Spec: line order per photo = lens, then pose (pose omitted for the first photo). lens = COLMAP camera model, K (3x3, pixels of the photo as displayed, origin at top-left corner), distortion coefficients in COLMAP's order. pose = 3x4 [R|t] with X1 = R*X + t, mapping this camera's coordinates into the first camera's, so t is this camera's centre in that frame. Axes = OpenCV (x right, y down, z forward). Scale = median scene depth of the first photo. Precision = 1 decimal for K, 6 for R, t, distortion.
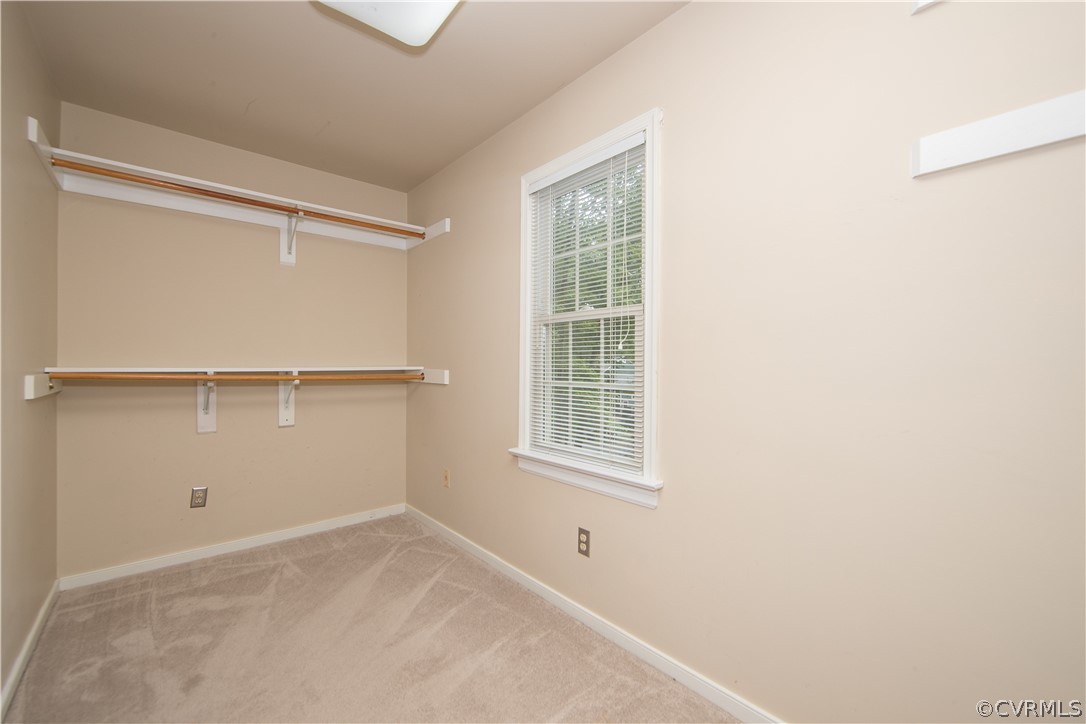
lens RADIAL K [[428.7, 0, 541.8], [0, 428.7, 358.9], [0, 0, 1]] dist [-0.004139, -0.000179]
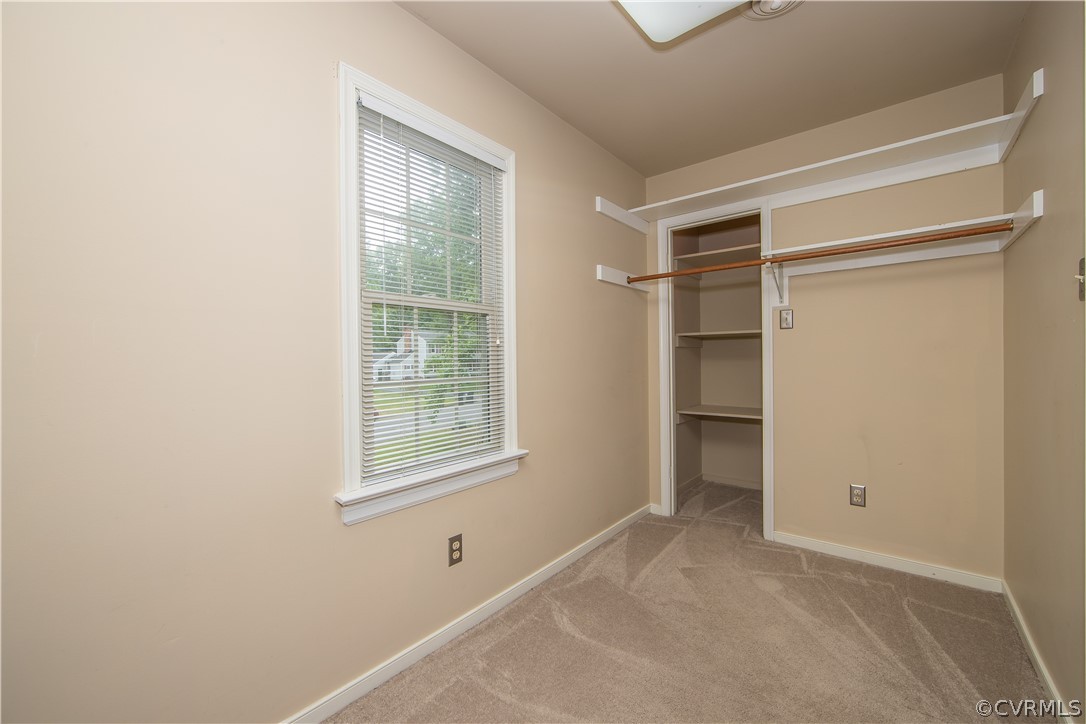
lens RADIAL K [[428.7, 0, 543.6], [0, 428.7, 357.6], [0, 0, 1]] dist [-0.004139, -0.000179]
pose [[-0.142791, -0.000825, 0.989752, -0.848436], [-0.003529, 0.999994, 0.000325, 0.010184], [-0.989747, -0.003446, -0.142793, 0.946905]]
